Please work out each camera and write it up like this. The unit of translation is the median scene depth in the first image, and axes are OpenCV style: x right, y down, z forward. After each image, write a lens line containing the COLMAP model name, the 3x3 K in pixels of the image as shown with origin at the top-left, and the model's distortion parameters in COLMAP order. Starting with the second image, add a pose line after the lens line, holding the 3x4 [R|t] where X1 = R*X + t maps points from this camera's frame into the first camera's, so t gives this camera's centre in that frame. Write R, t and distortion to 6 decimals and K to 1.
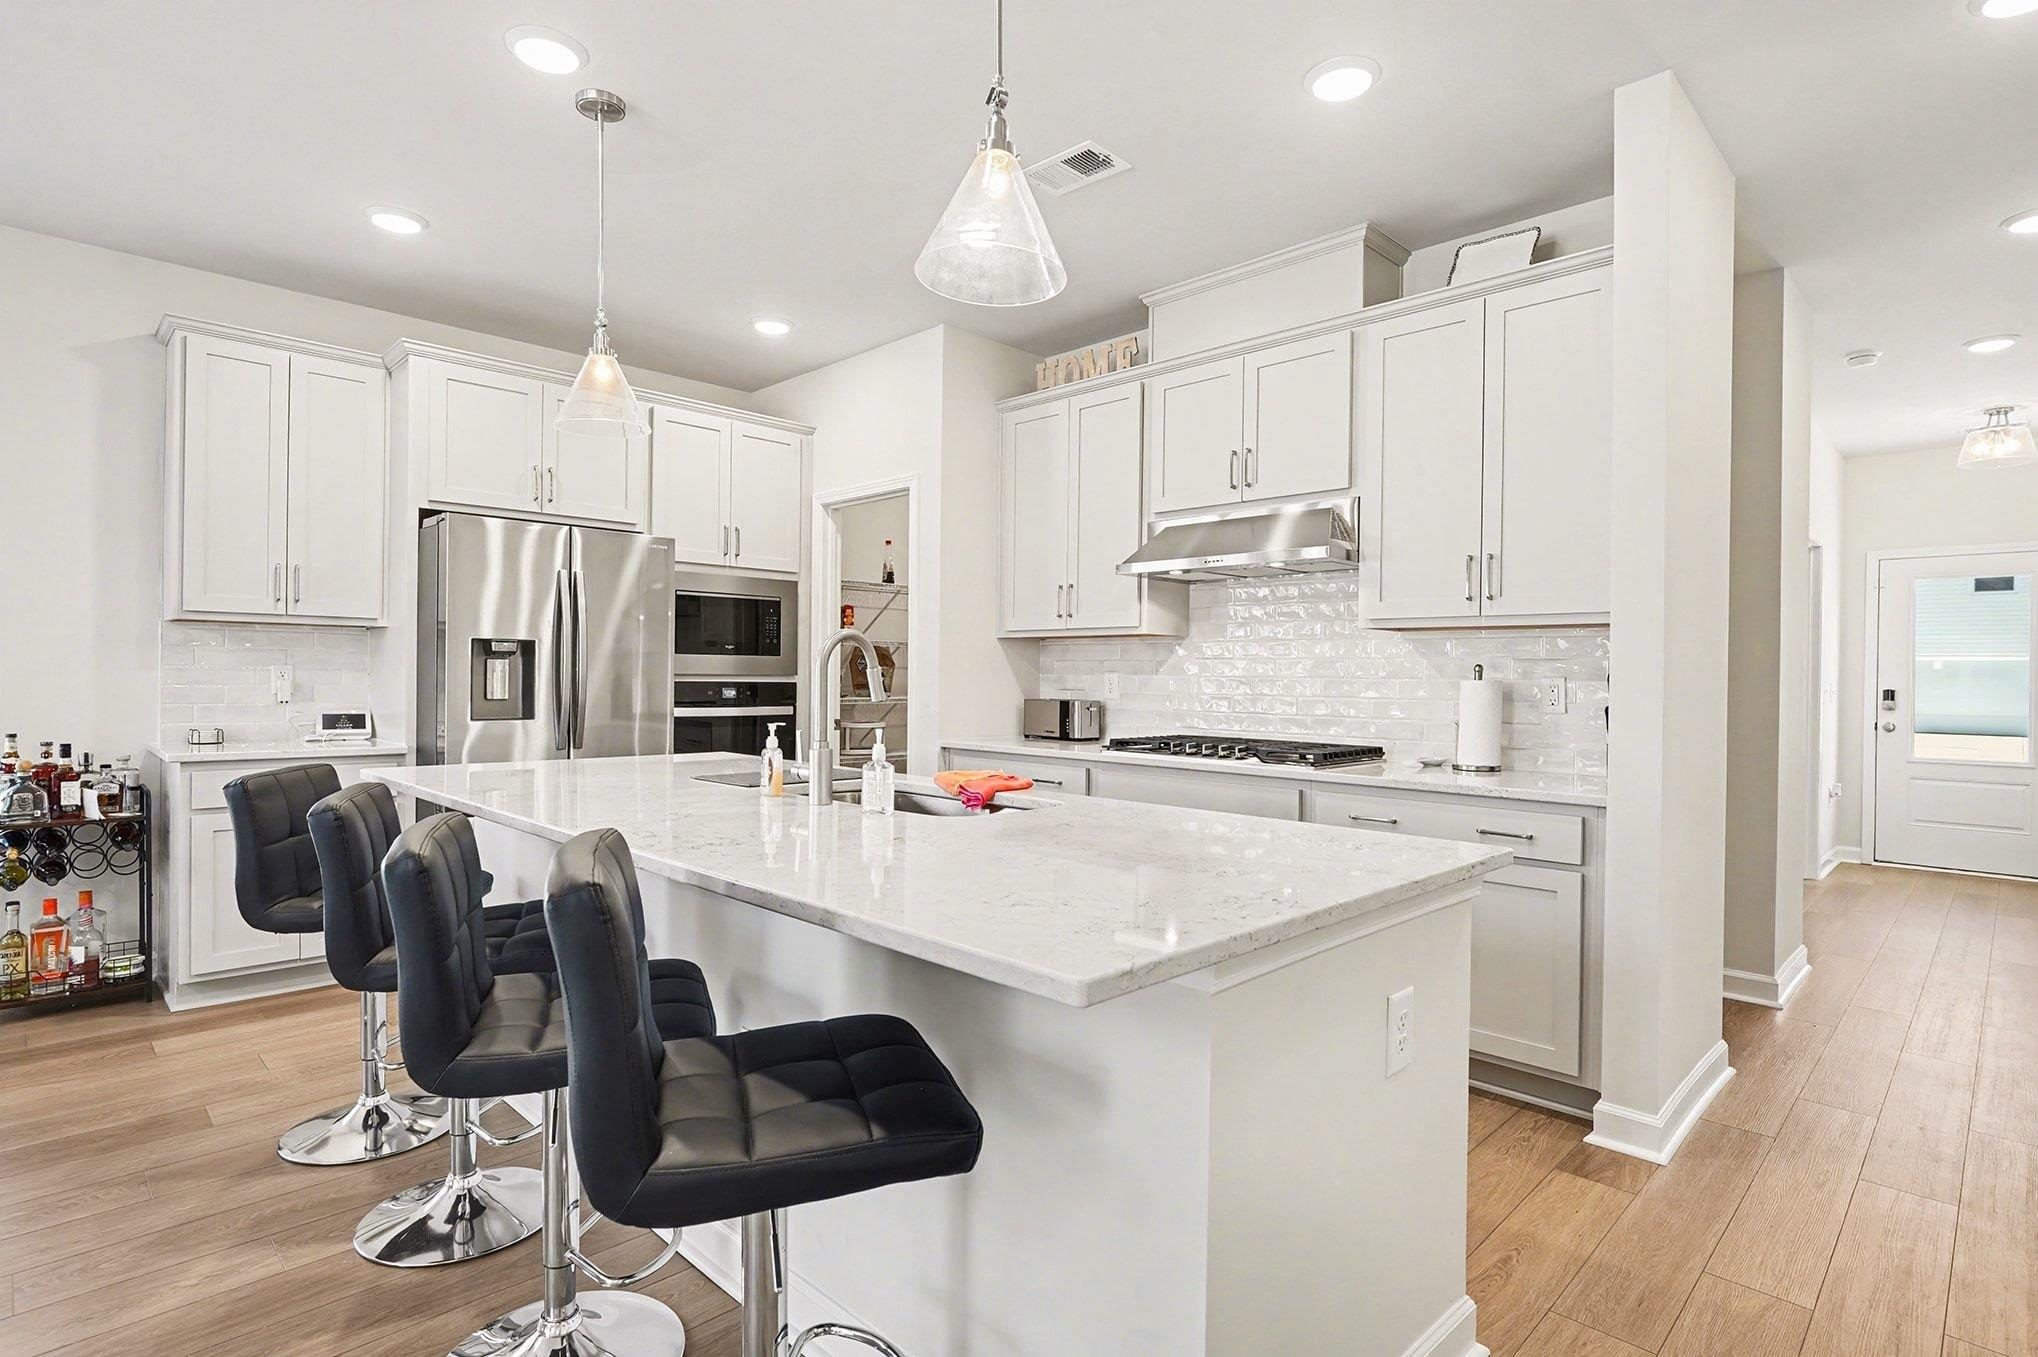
lens RADIAL K [[1007.8, 0, 1029.0], [0, 1007.8, 676.1], [0, 0, 1]] dist [-0.005370, 0.000145]
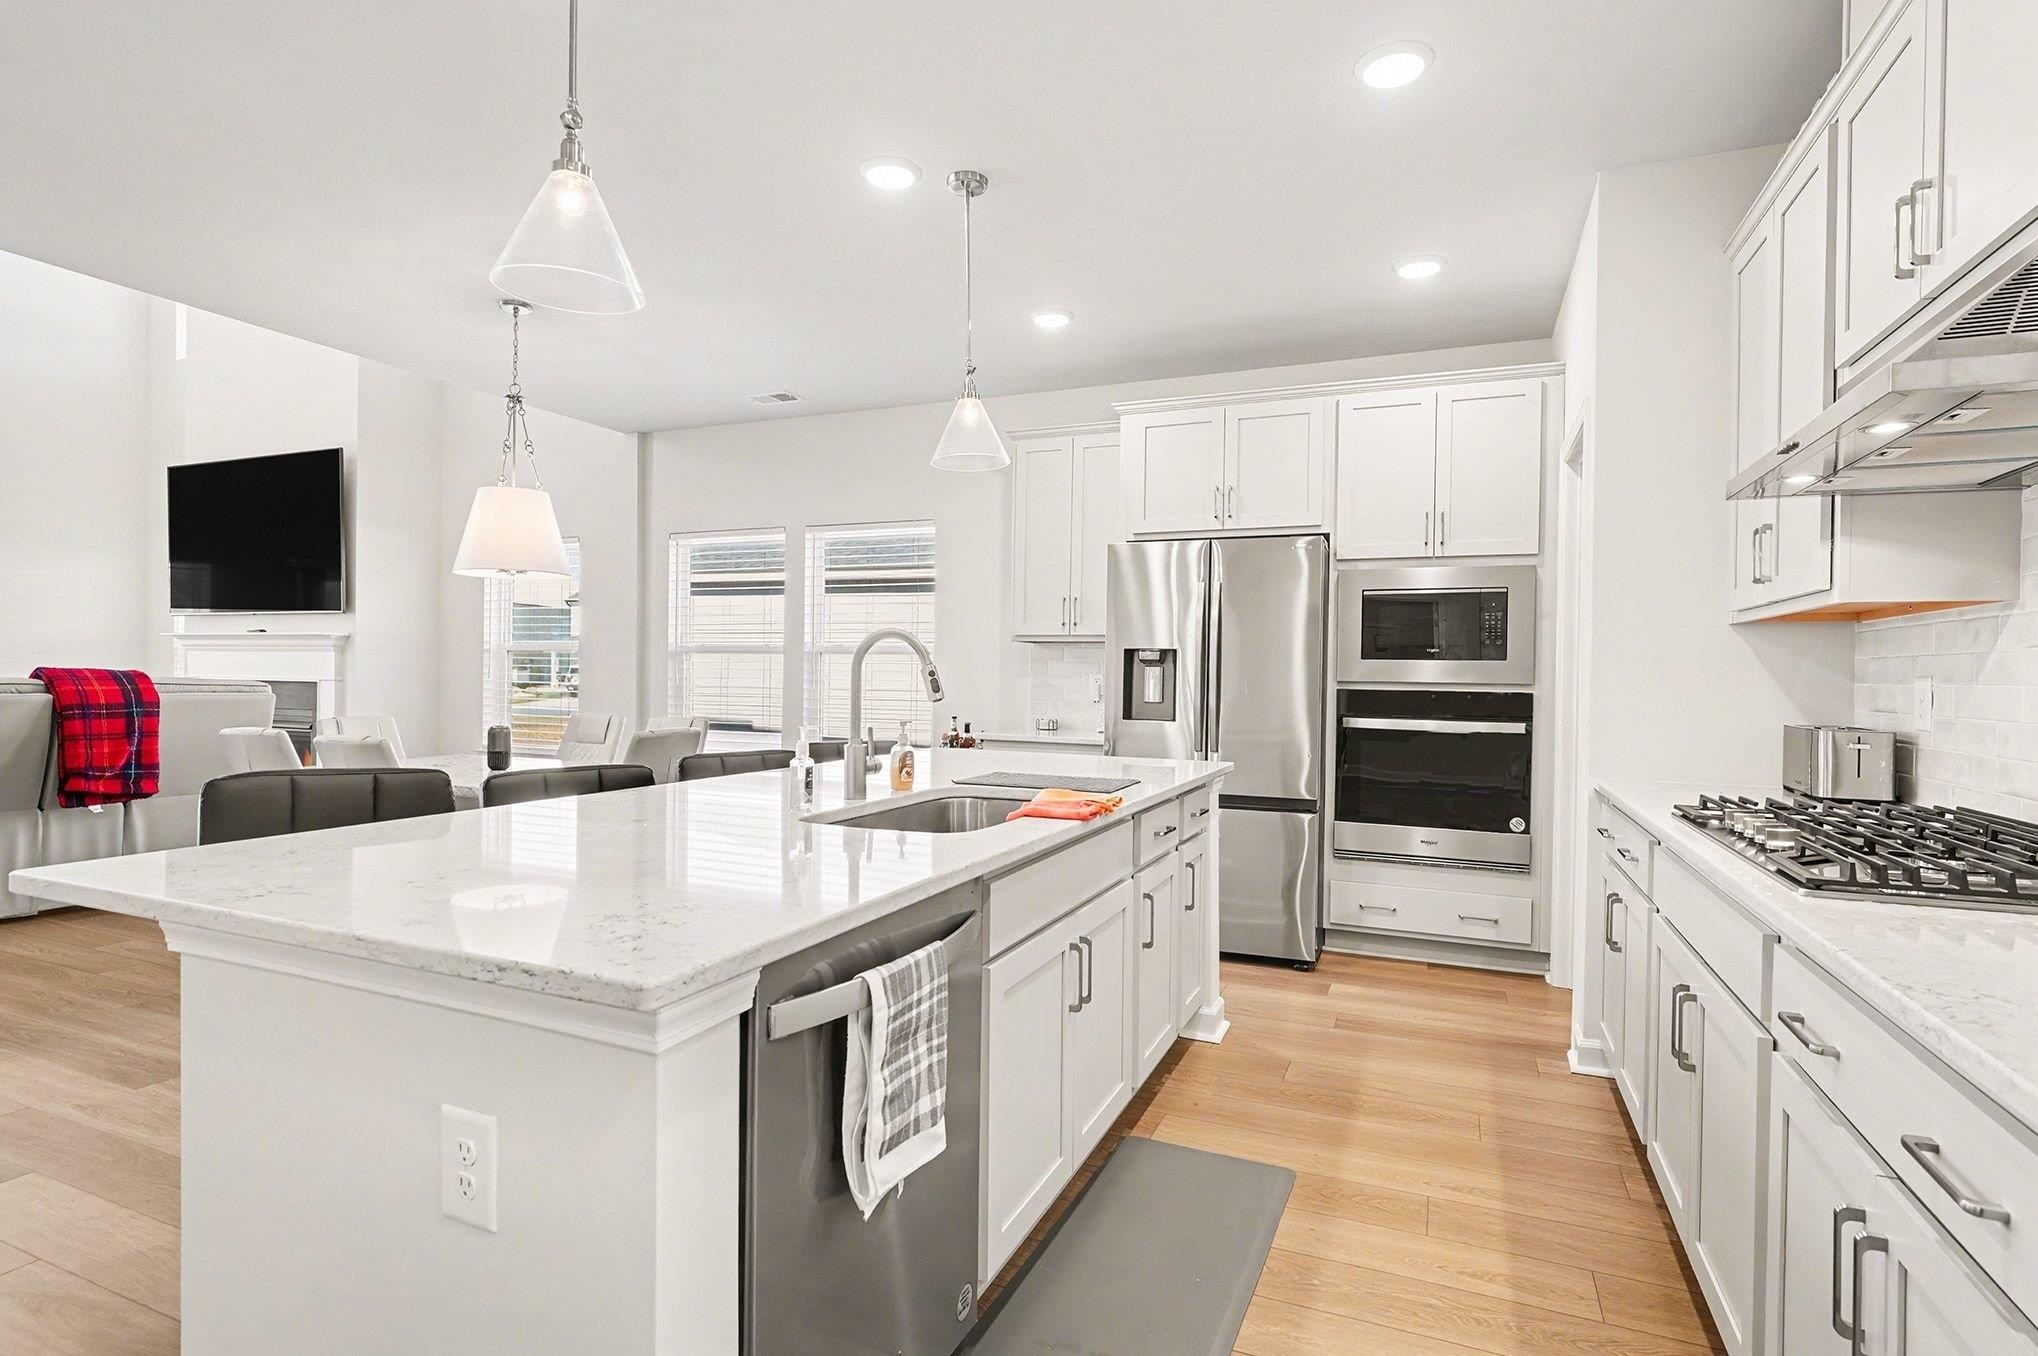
lens RADIAL K [[1007.8, 0, 1019.8], [0, 1007.8, 680.8], [0, 0, 1]] dist [-0.005370, 0.000145]
pose [[0.364875, -0.000511, -0.931056, 0.385376], [-0.013032, 0.999899, -0.005655, 0.006187], [0.930965, 0.014197, 0.364832, 0.366214]]
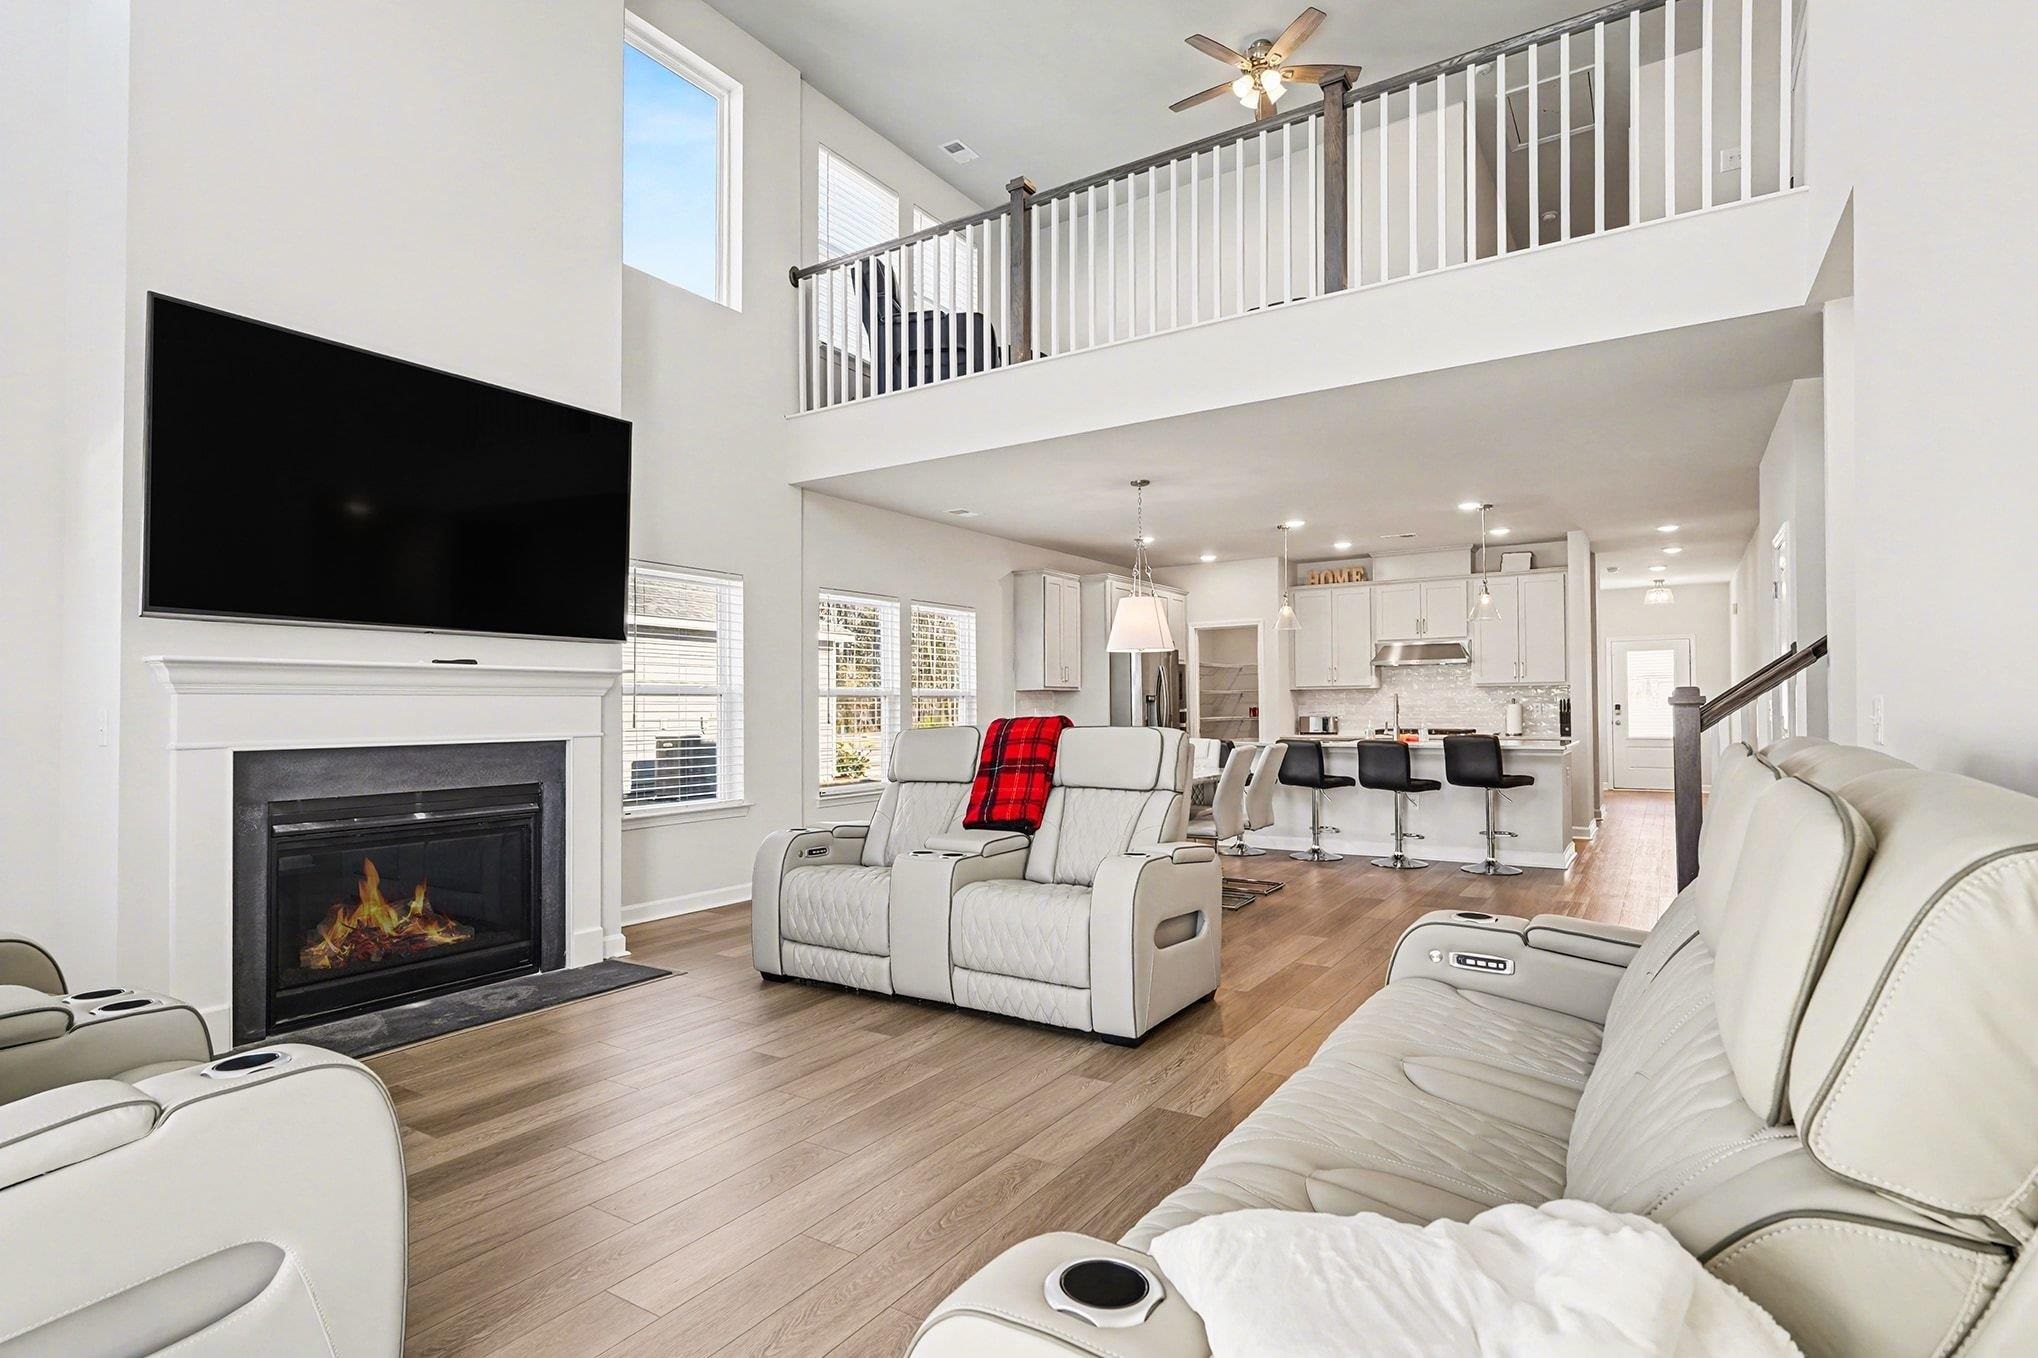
lens RADIAL K [[1007.8, 0, 1010.3], [0, 1007.8, 690.2], [0, 0, 1]] dist [-0.005370, 0.000145]
pose [[0.980232, -0.018148, 0.197019, -1.508562], [0.022444, 0.999556, -0.019591, -0.011417], [-0.196576, 0.023625, 0.980204, -1.523743]]
